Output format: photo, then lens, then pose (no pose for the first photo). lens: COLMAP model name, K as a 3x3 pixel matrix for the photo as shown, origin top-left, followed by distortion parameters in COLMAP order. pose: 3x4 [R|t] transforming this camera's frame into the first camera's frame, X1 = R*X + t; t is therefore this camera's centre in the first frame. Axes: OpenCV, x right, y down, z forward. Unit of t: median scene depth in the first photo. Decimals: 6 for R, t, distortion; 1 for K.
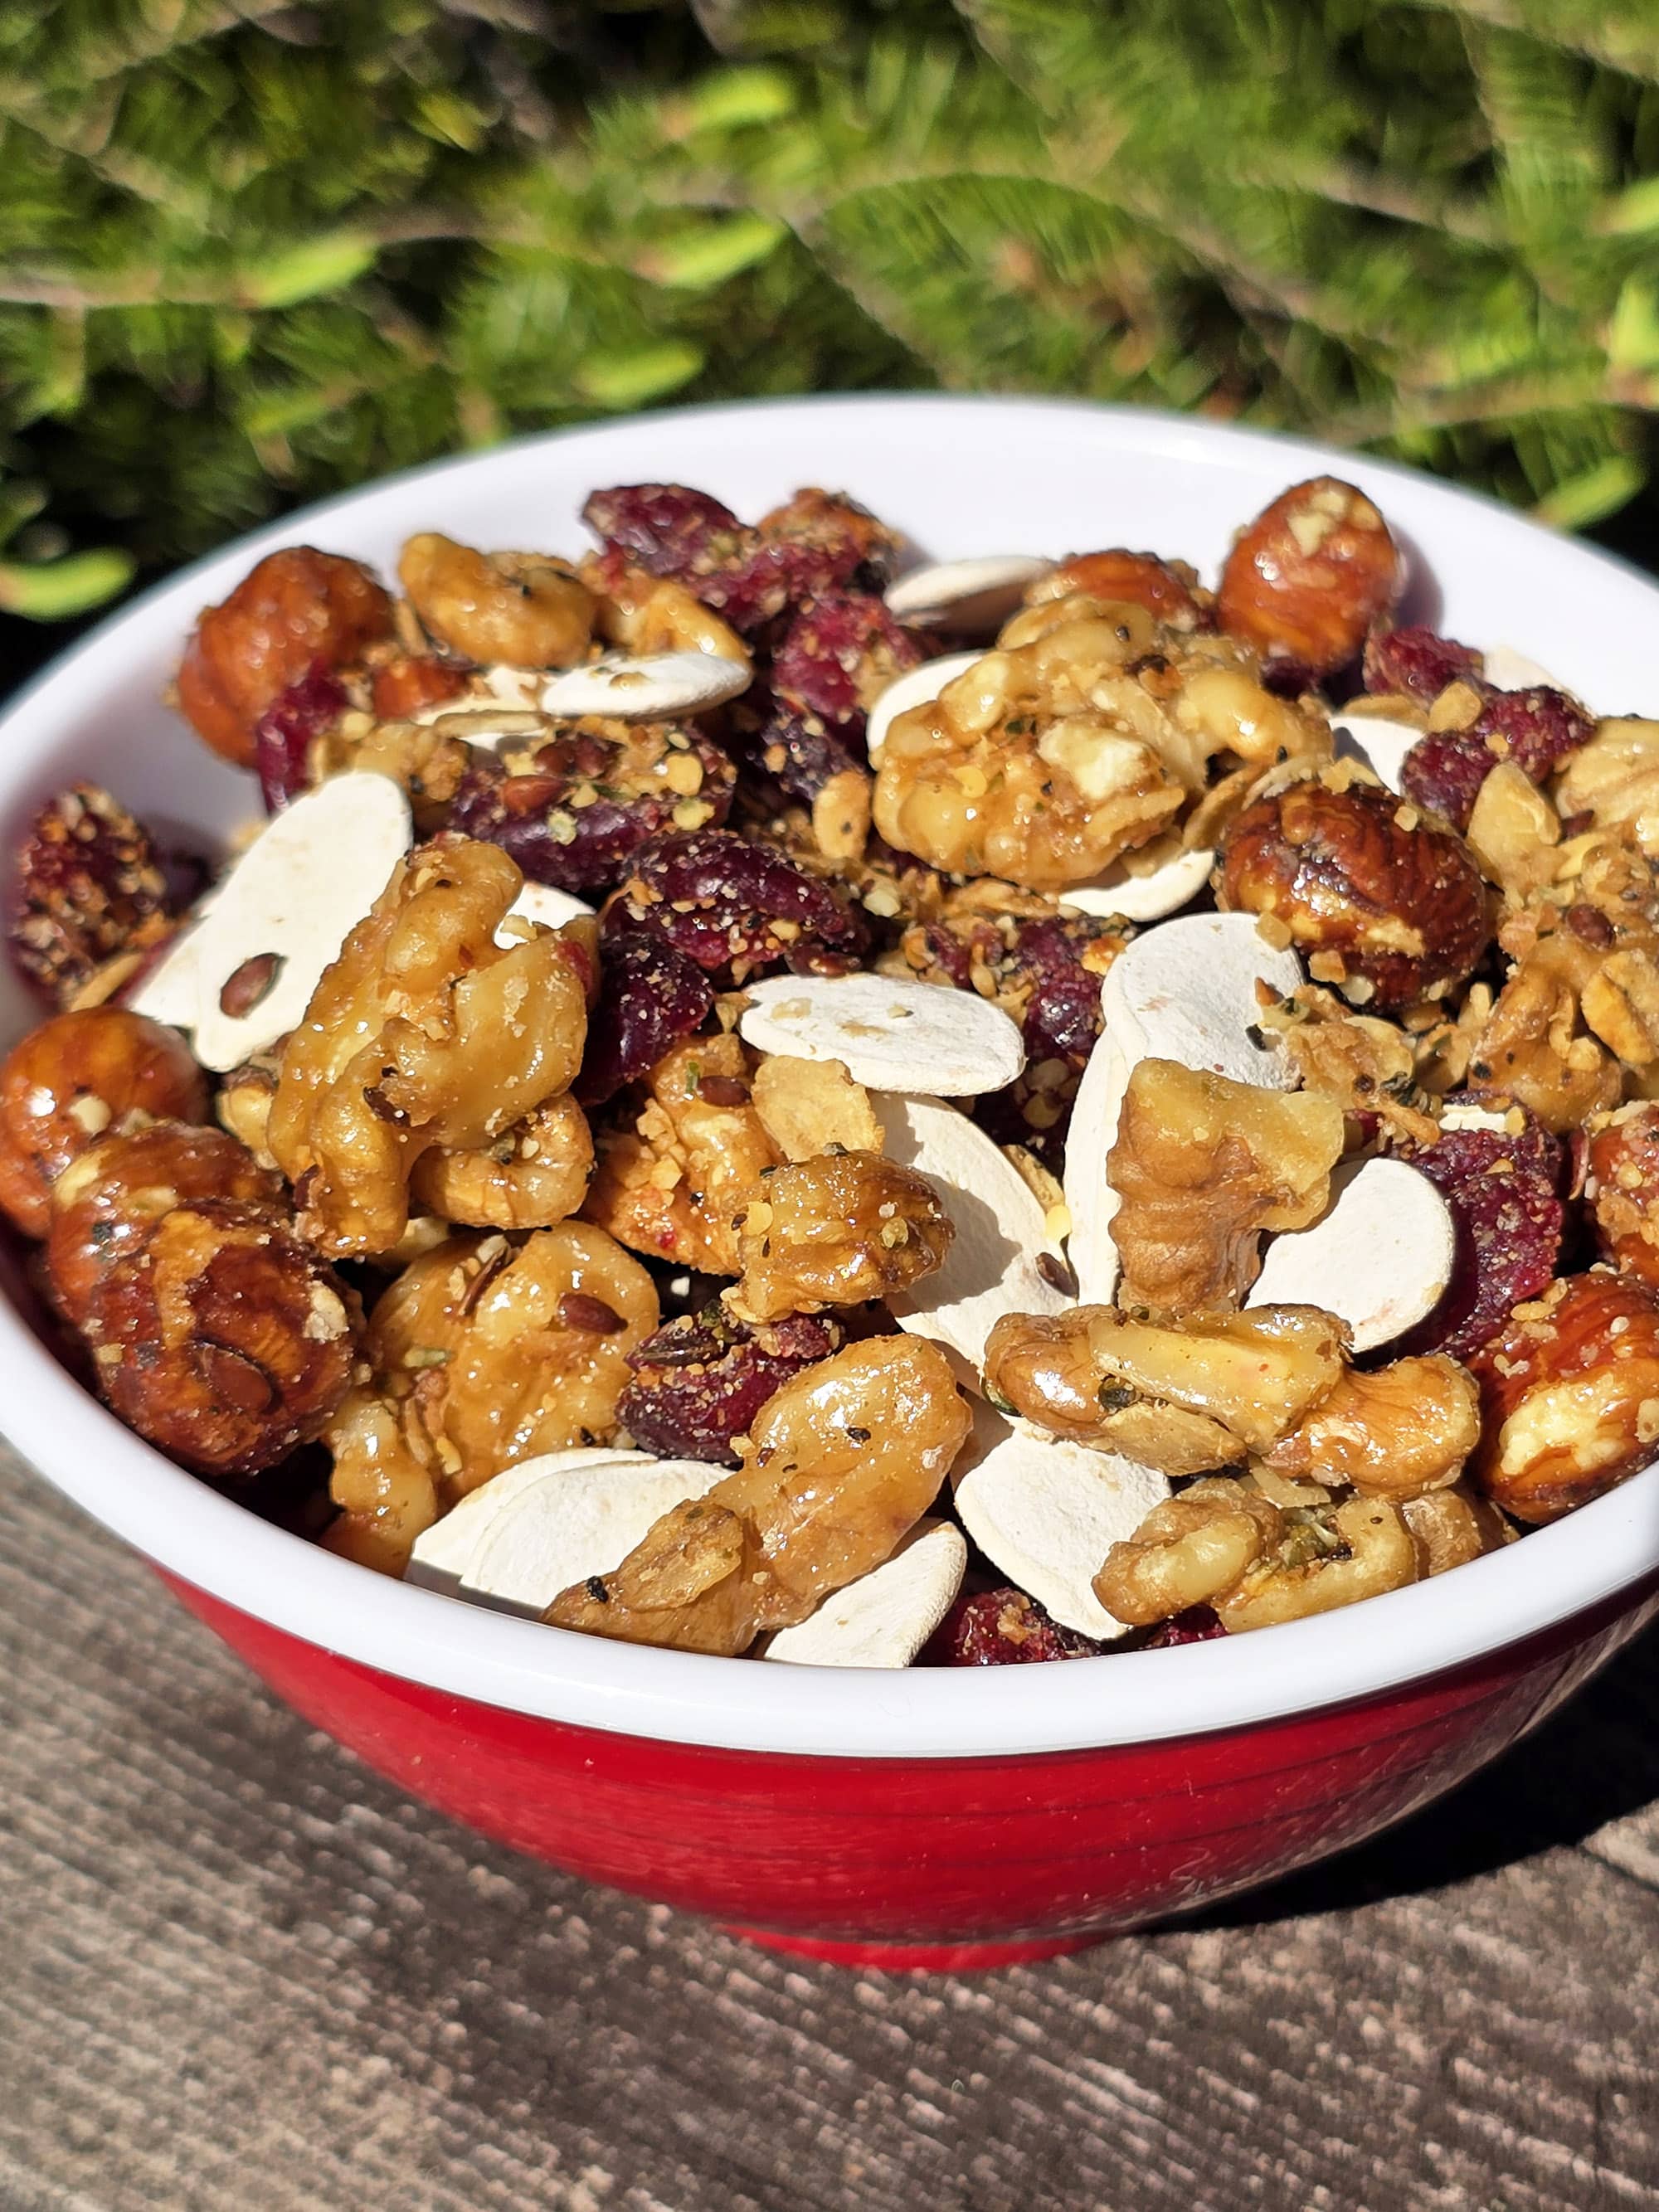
lens RADIAL K [[4519.0, 0, 1009.0], [0, 4519.0, 1113.7], [0, 0, 1]] dist [0.229605, -1.313017]
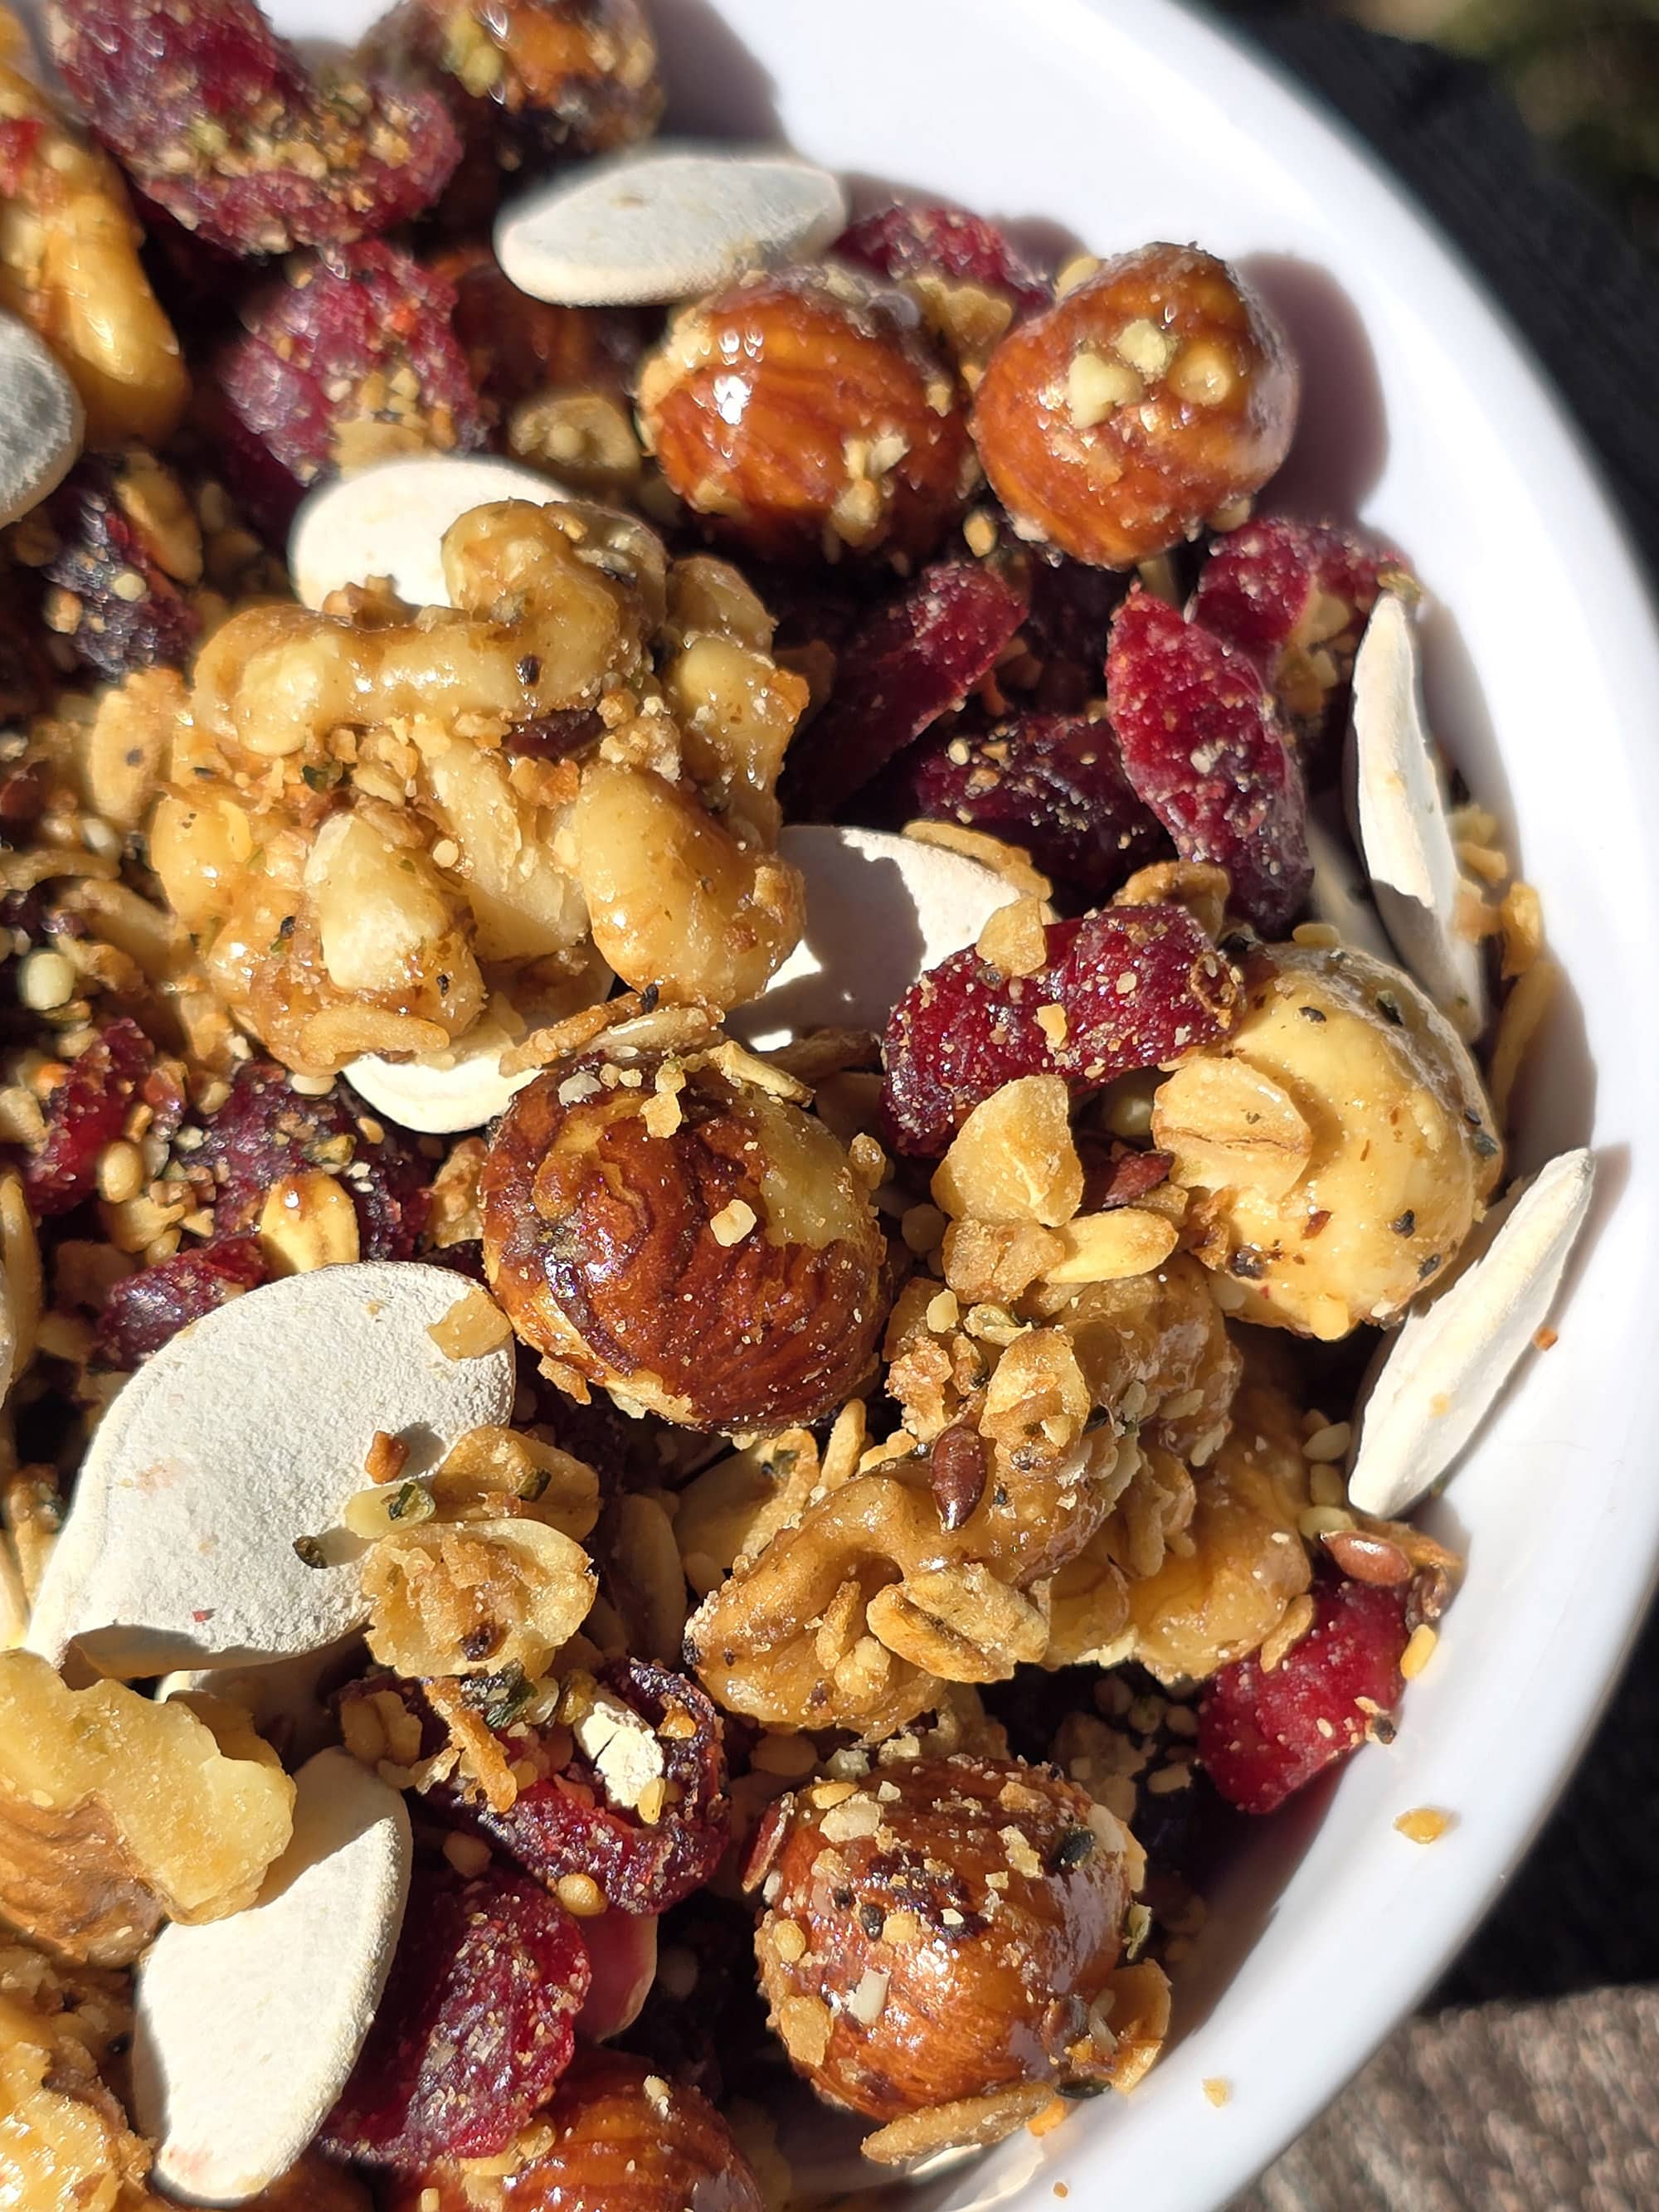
lens RADIAL K [[4536.6, 0, 933.8], [0, 4536.6, 1224.9], [0, 0, 1]] dist [0.208730, -1.505300]
pose [[0.909940, 0.364662, -0.197561, 0.241666], [-0.218992, 0.826986, 0.517819, -0.403176], [0.352210, -0.427919, 0.832366, 0.498500]]
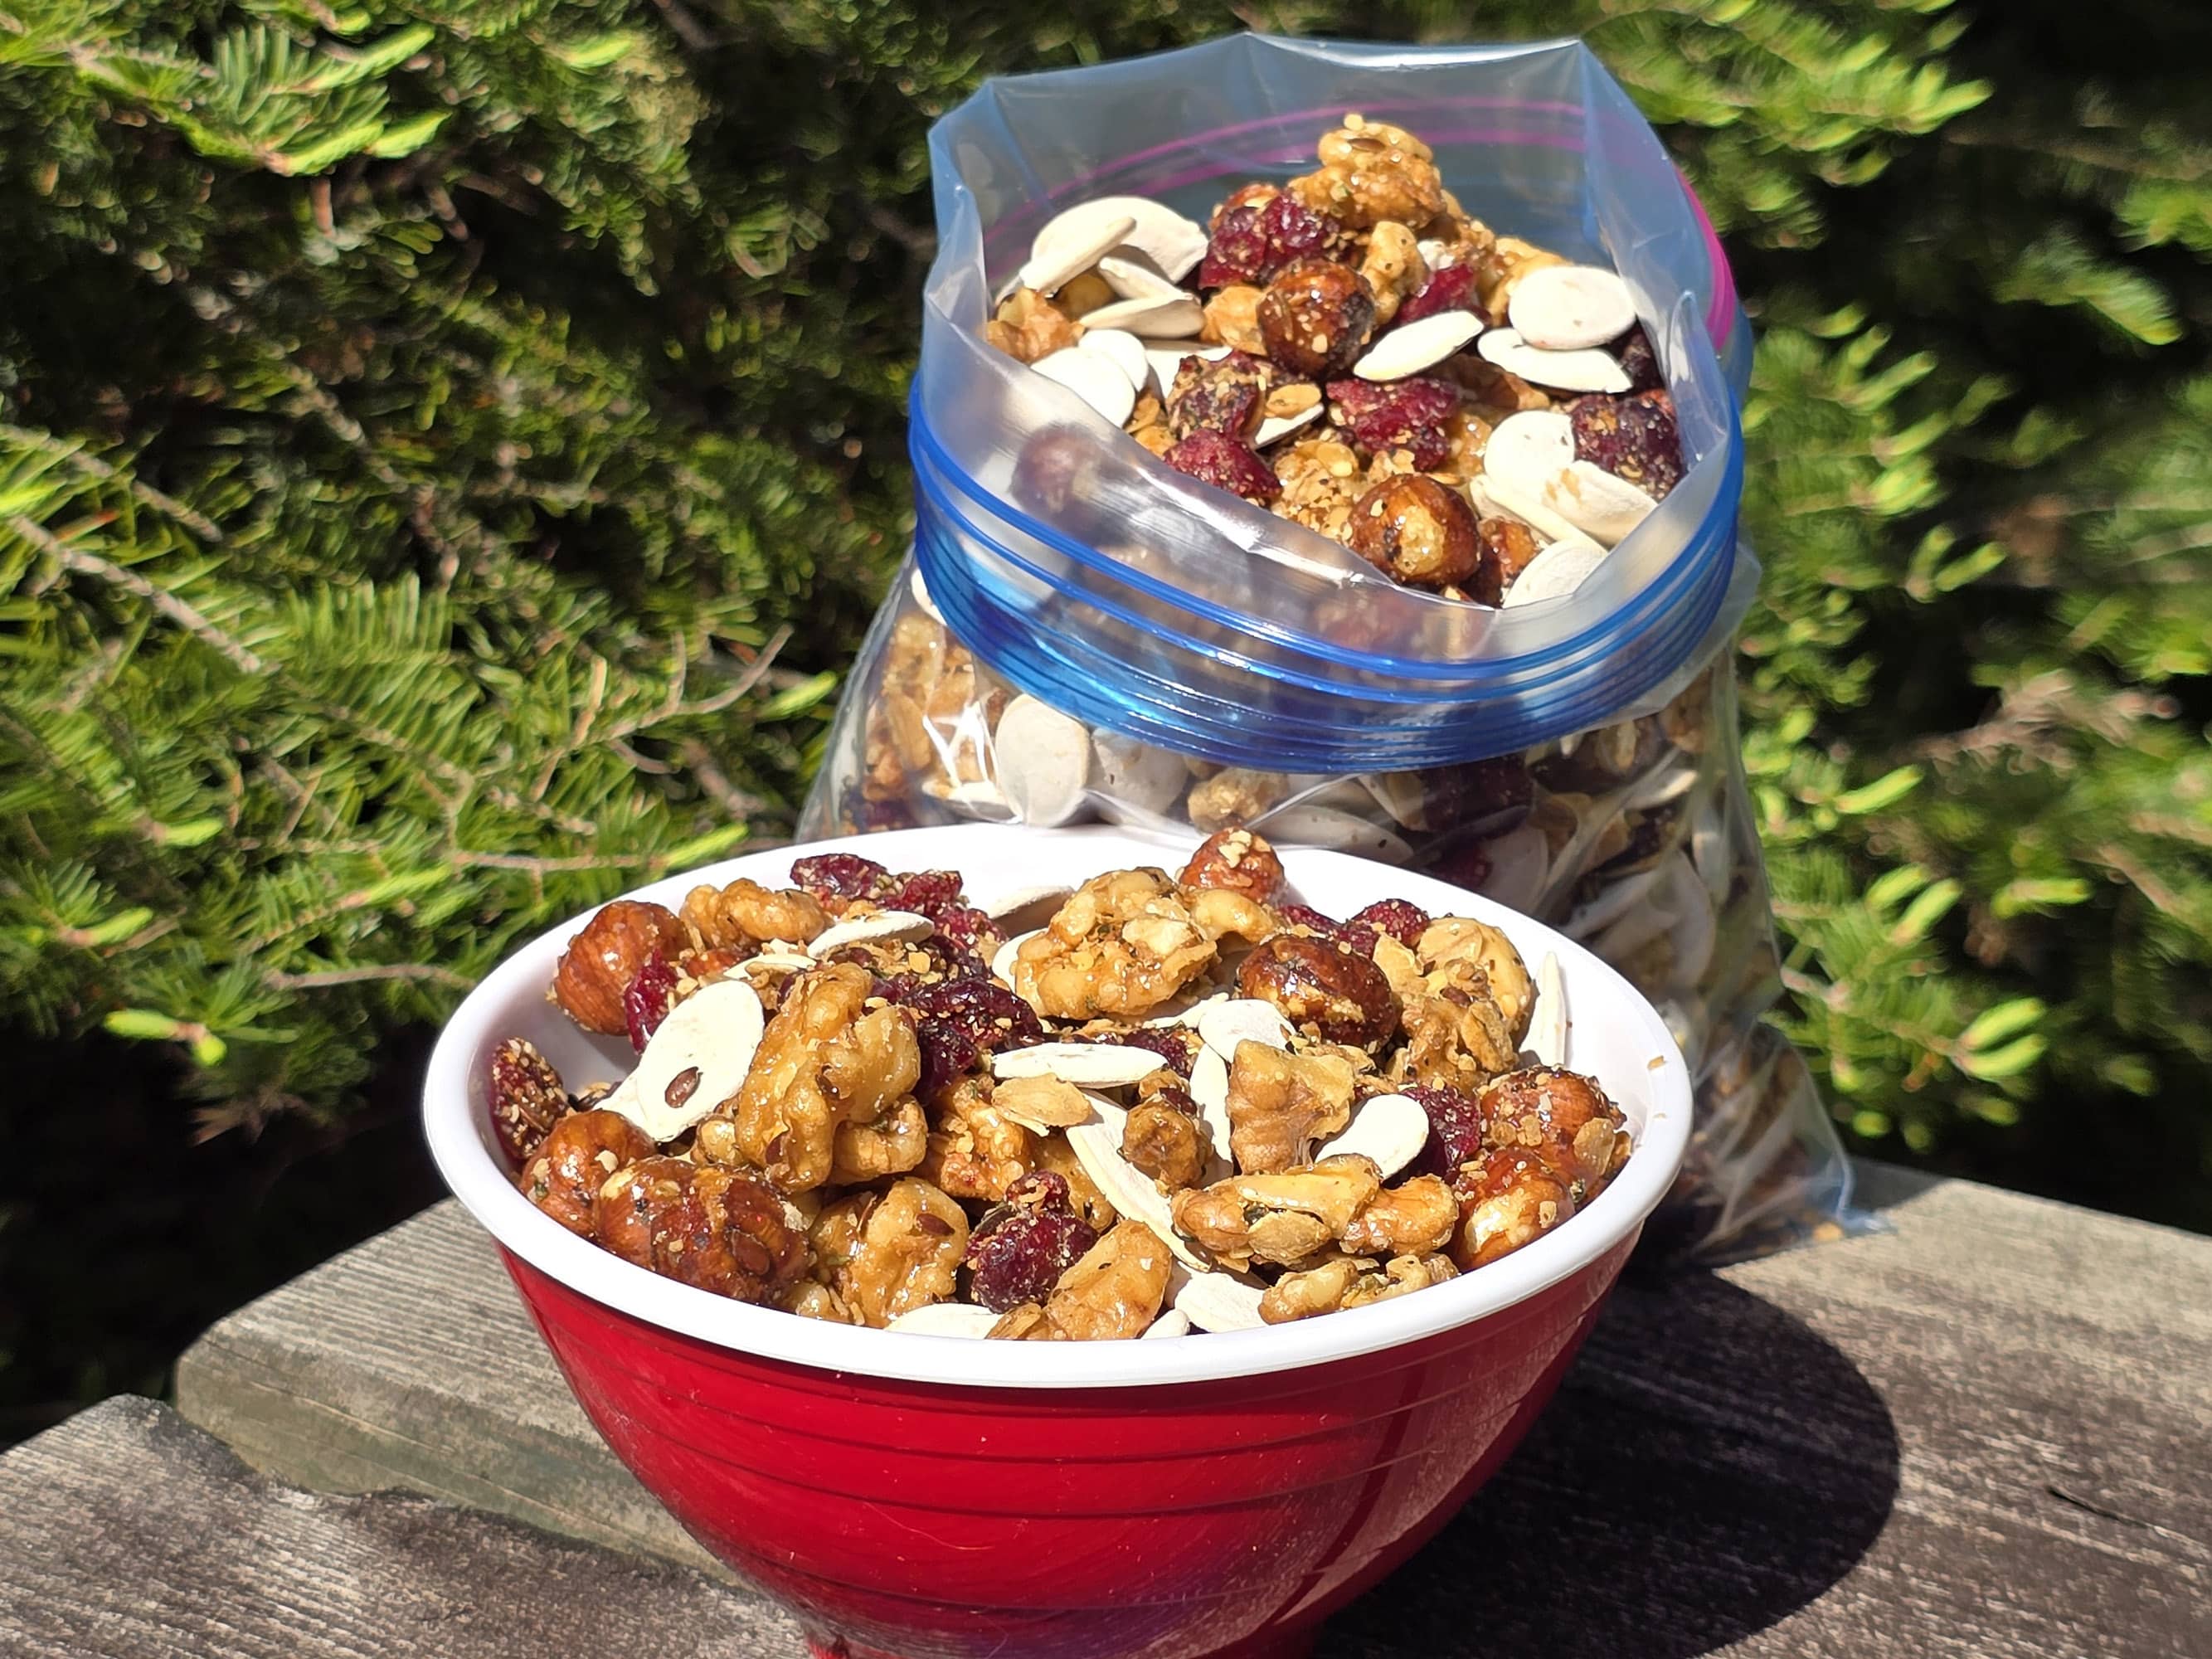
lens RADIAL K [[4834.3, 0, 1266.5], [0, 4834.3, 643.9], [0, 0, 1]] dist [0.248287, -1.468558]
pose [[0.978441, -0.059525, 0.197763, -0.305877], [0.123035, 0.937099, -0.326663, 0.435031], [-0.165879, 0.343952, 0.924219, -0.757180]]
